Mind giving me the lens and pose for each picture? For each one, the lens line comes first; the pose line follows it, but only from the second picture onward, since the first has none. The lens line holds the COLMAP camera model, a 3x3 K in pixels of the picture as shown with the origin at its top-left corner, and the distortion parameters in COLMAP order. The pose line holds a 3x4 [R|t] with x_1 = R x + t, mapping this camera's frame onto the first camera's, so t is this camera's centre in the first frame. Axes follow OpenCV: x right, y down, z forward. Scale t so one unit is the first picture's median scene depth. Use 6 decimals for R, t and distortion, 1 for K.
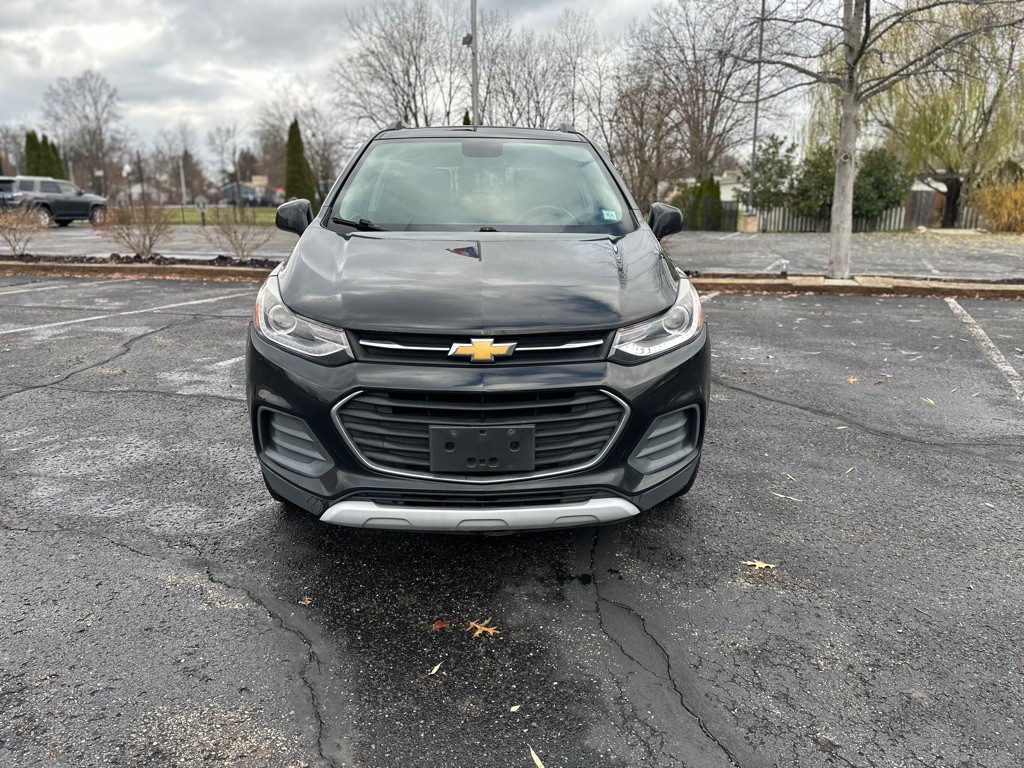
lens RADIAL K [[708.9, 0, 511.6], [0, 708.9, 386.7], [0, 0, 1]] dist [0.049923, -0.058379]
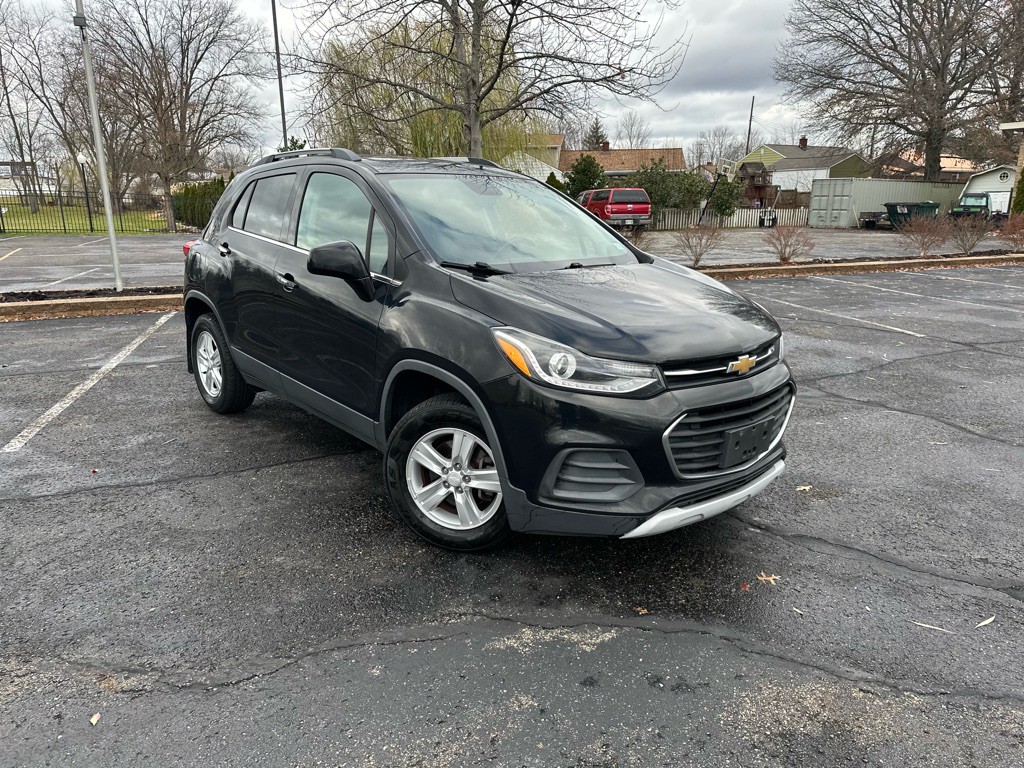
lens RADIAL K [[711.9, 0, 519.1], [0, 711.9, 386.2], [0, 0, 1]] dist [0.028169, -0.032644]
pose [[0.769099, -0.156654, 0.619634, -1.084790], [0.155188, 0.986255, 0.056721, -0.140180], [-0.620003, 0.052536, 0.782838, 0.234570]]
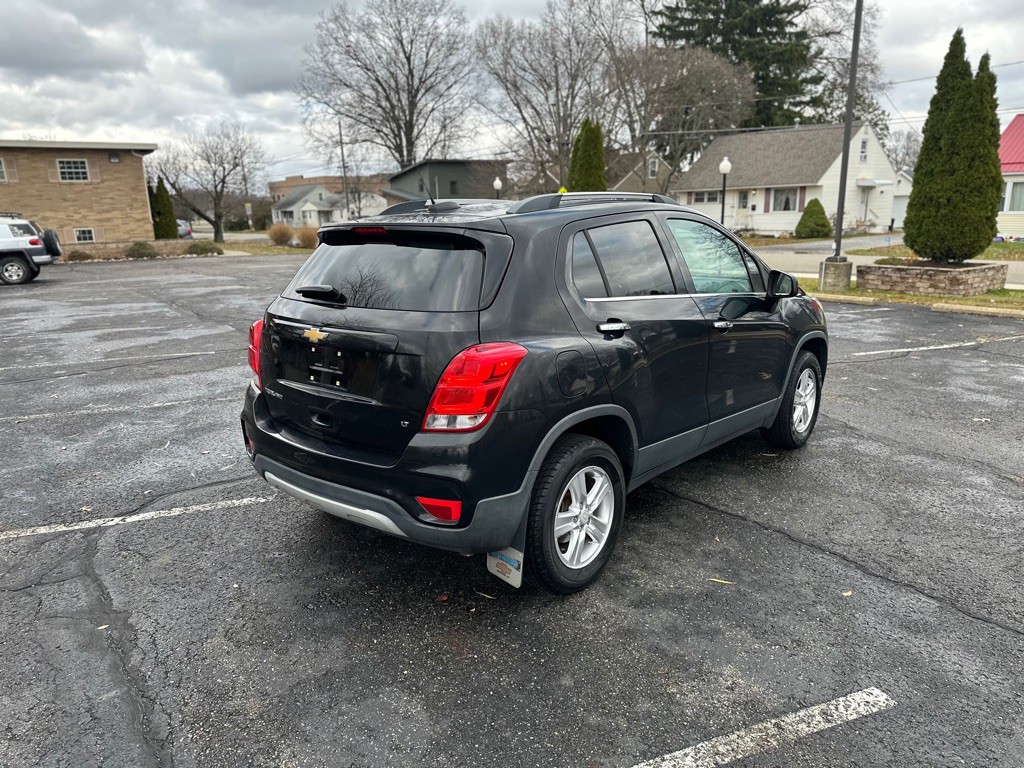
lens RADIAL K [[700.9, 0, 507.3], [0, 700.9, 392.0], [0, 0, 1]] dist [0.052849, -0.060624]
pose [[-0.725768, -0.153260, 0.670650, -1.213277], [0.190450, 0.892004, 0.409948, -1.008000], [-0.661052, 0.425253, -0.618200, 3.250094]]
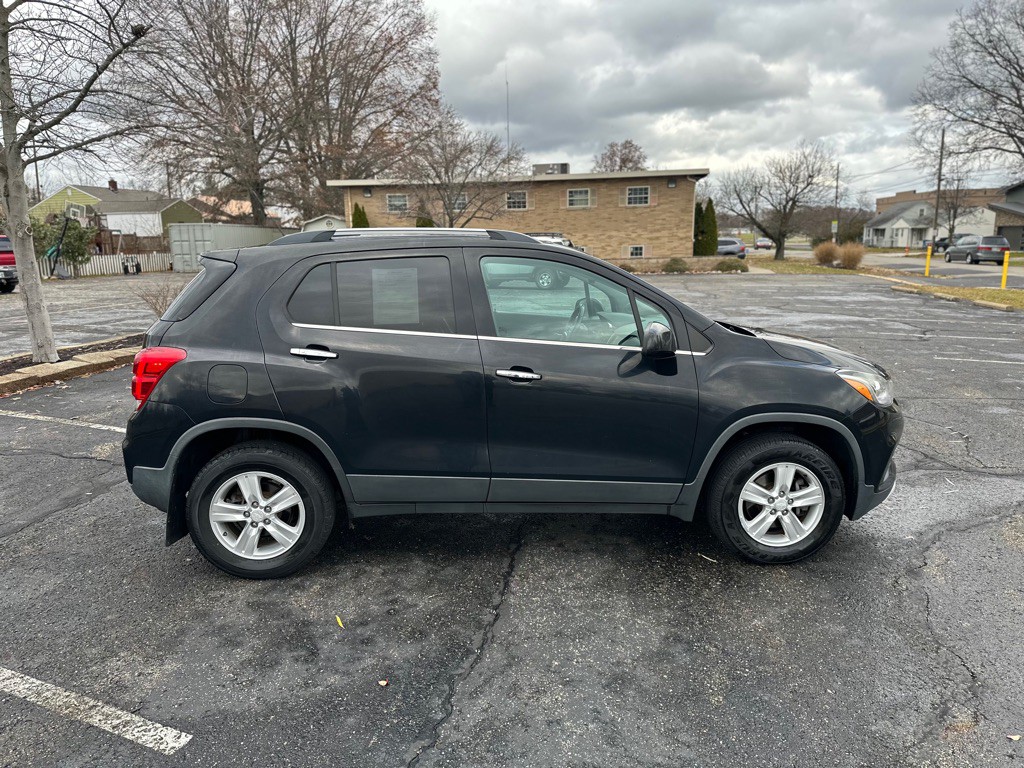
lens RADIAL K [[711.9, 0, 519.1], [0, 711.9, 386.2], [0, 0, 1]] dist [0.028169, -0.032644]
pose [[-0.033523, -0.198468, 0.979534, -1.905404], [0.256934, 0.945433, 0.200352, -0.645141], [-0.965847, 0.258392, 0.019300, 1.808095]]
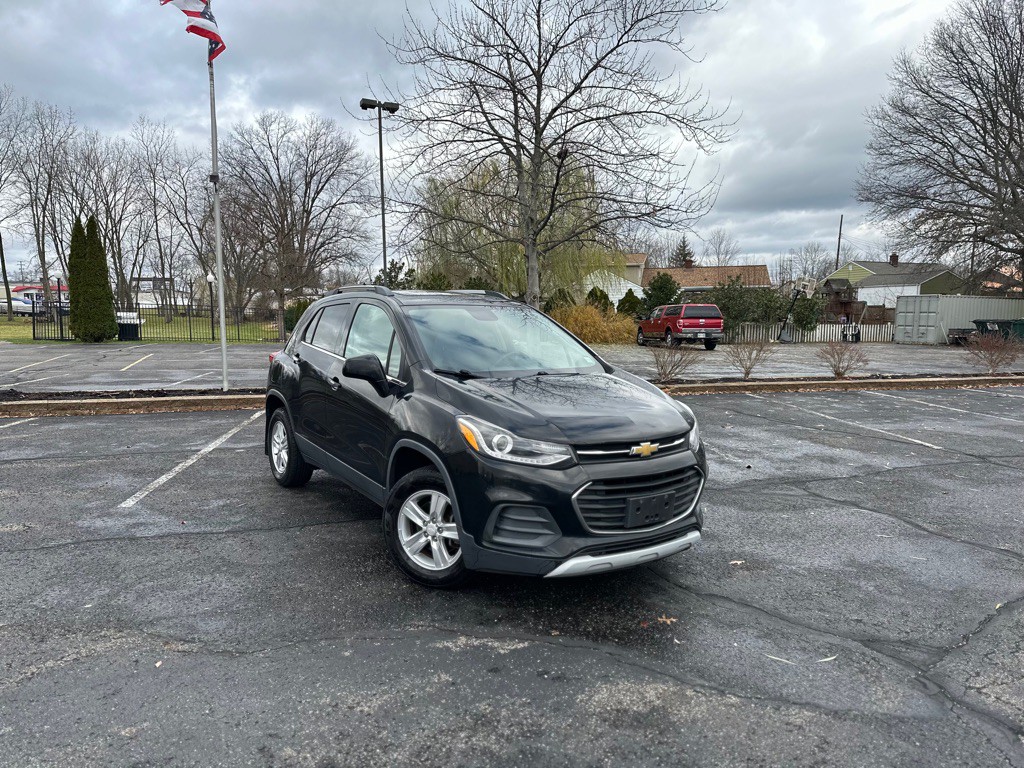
lens RADIAL K [[708.9, 0, 511.6], [0, 708.9, 386.7], [0, 0, 1]] dist [0.049923, -0.058379]
pose [[0.848574, -0.045671, 0.527102, -1.125058], [0.122542, 0.986142, -0.111834, -0.045925], [-0.514690, 0.159492, 0.842411, -0.263895]]
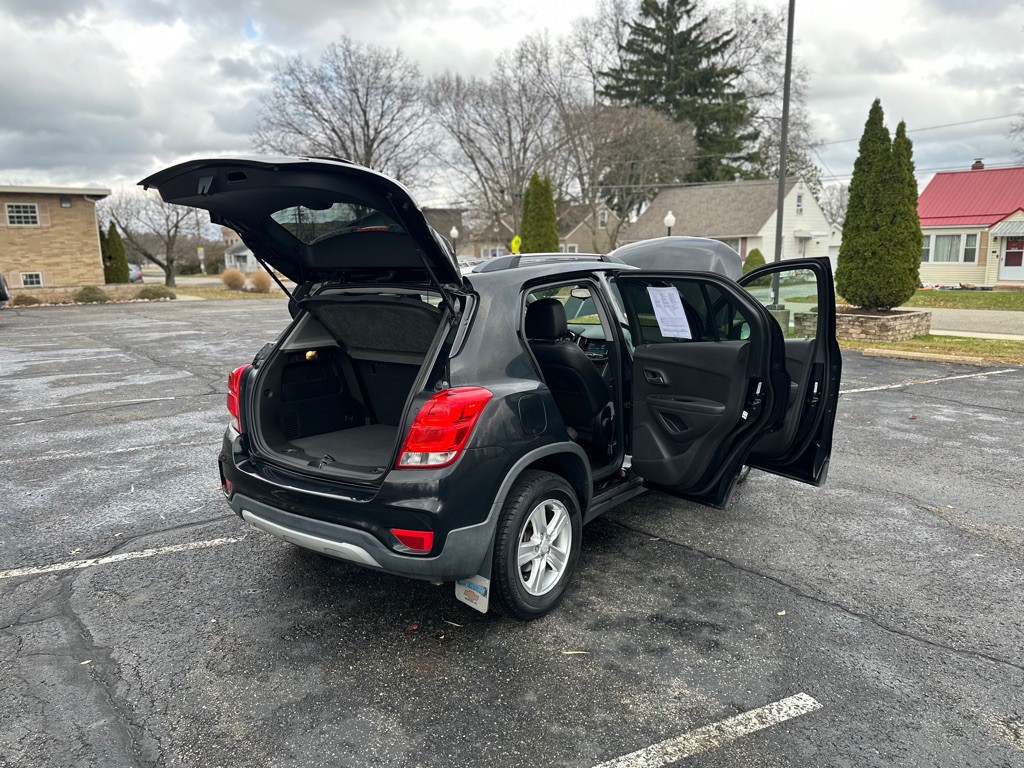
lens RADIAL K [[702.3, 0, 508.3], [0, 702.3, 382.3], [0, 0, 1]] dist [0.032389, -0.031648]
pose [[-0.769022, -0.099467, 0.631436, -1.285646], [0.171218, 0.919672, 0.353396, -1.059435], [-0.615865, 0.379882, -0.690217, 3.346946]]
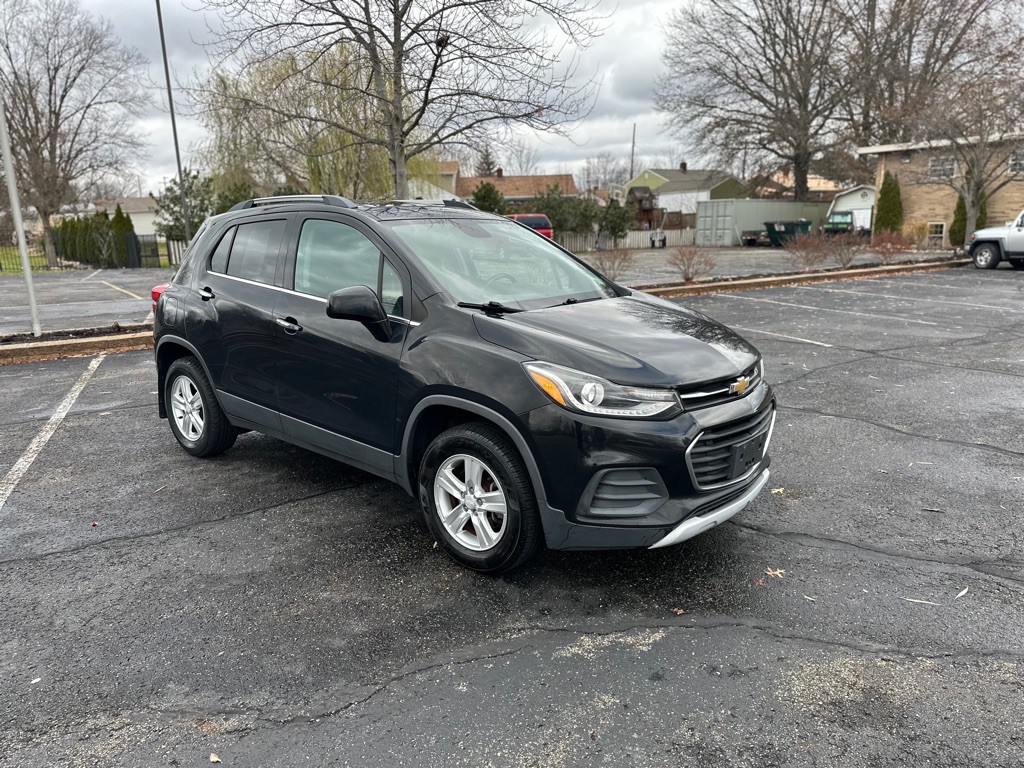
lens RADIAL K [[709.3, 0, 512.0], [0, 709.3, 384.0], [0, 0, 1]] dist [0.025701, -0.028225]
pose [[0.674303, -0.173102, 0.717879, -1.316242], [0.201498, 0.978377, 0.046649, -0.202704], [-0.710432, 0.113196, 0.694603, 0.310506]]
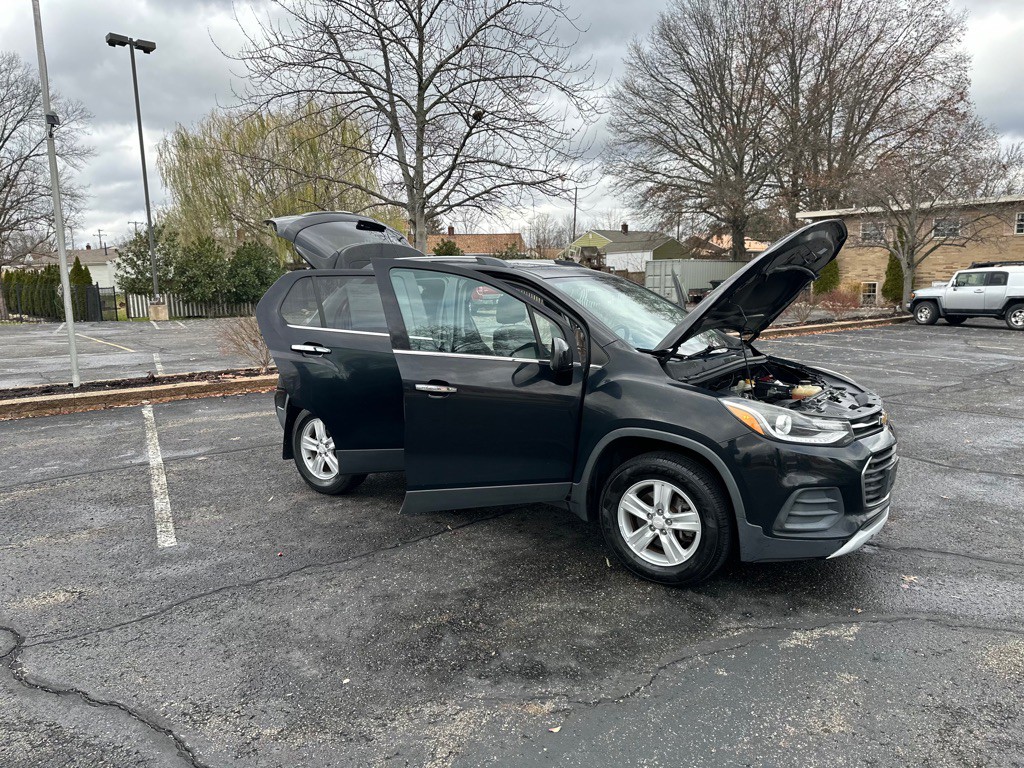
lens RADIAL K [[700.9, 0, 507.3], [0, 700.9, 392.0], [0, 0, 1]] dist [0.052849, -0.060624]
pose [[0.613995, -0.129610, 0.778596, -1.805494], [0.206225, 0.978505, 0.000261, -0.282566], [-0.761893, 0.160406, 0.627526, 0.578166]]
